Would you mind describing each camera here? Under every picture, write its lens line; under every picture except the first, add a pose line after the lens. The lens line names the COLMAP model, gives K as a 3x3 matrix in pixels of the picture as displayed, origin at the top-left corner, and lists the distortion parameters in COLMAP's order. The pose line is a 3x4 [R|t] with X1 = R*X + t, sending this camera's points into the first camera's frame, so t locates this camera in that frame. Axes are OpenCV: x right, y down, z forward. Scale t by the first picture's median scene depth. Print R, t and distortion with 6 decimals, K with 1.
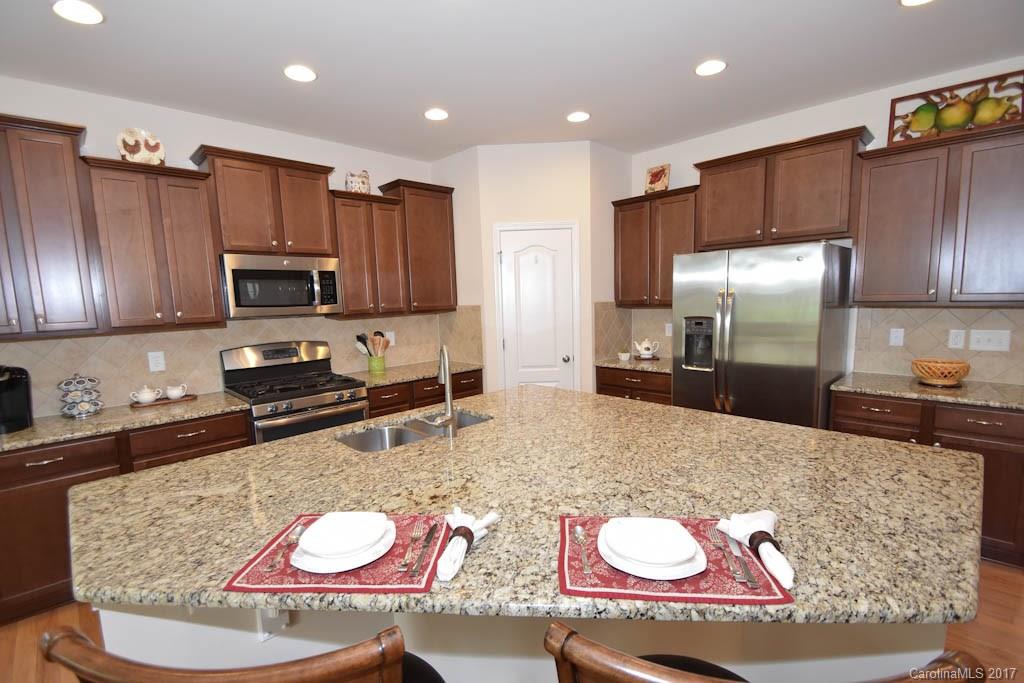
lens RADIAL K [[461.9, 0, 515.2], [0, 461.9, 363.7], [0, 0, 1]] dist [0.009484, -0.013200]
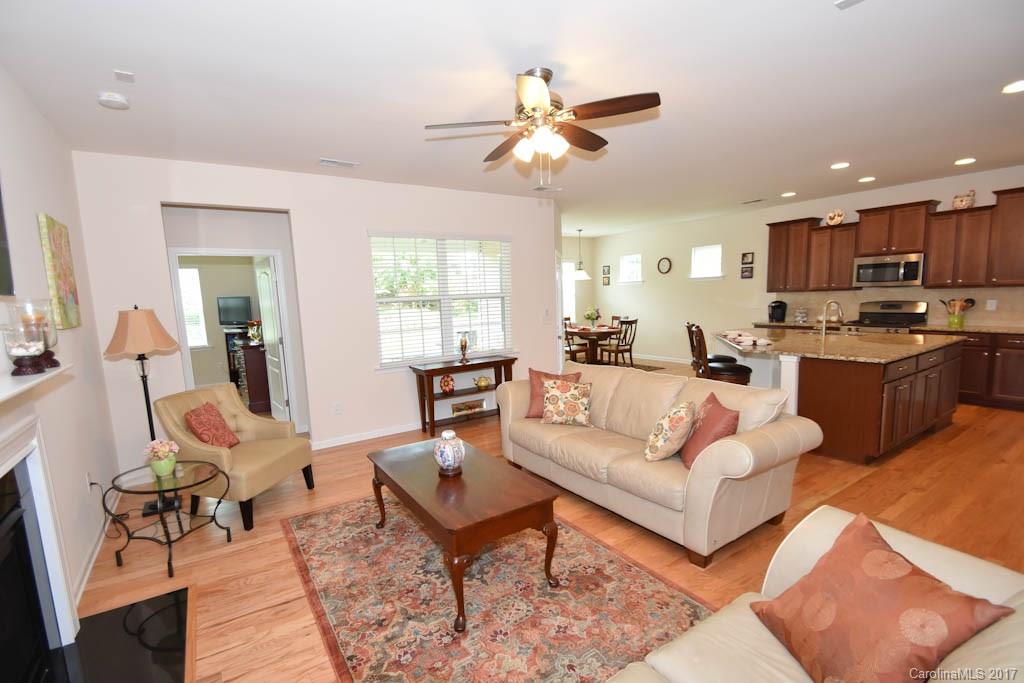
lens RADIAL K [[461.9, 0, 505.4], [0, 461.9, 355.7], [0, 0, 1]] dist [0.009484, -0.013200]
pose [[-0.186964, 0.159988, -0.969251, 1.925369], [-0.107013, 0.977461, 0.181986, -0.002461], [0.976521, 0.137747, -0.165629, -0.210448]]
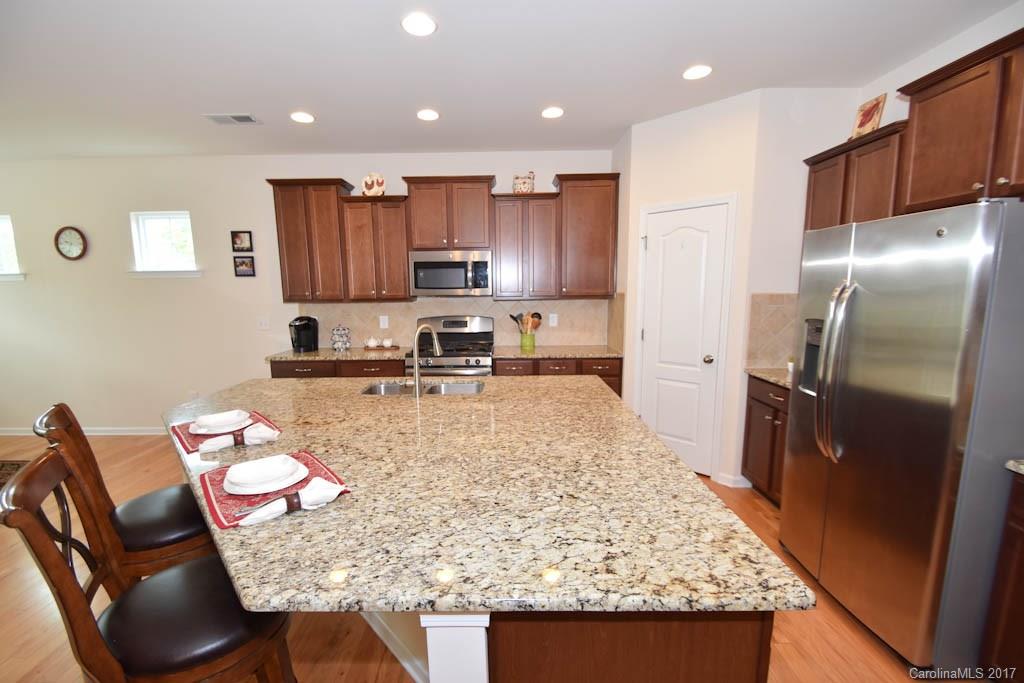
lens RADIAL K [[461.9, 0, 510.0], [0, 461.9, 360.3], [0, 0, 1]] dist [0.009484, -0.013200]
pose [[0.704844, 0.135051, -0.696388, 0.644517], [-0.113372, 0.990537, 0.077347, -0.047875], [0.700244, 0.024433, 0.713486, 0.199821]]
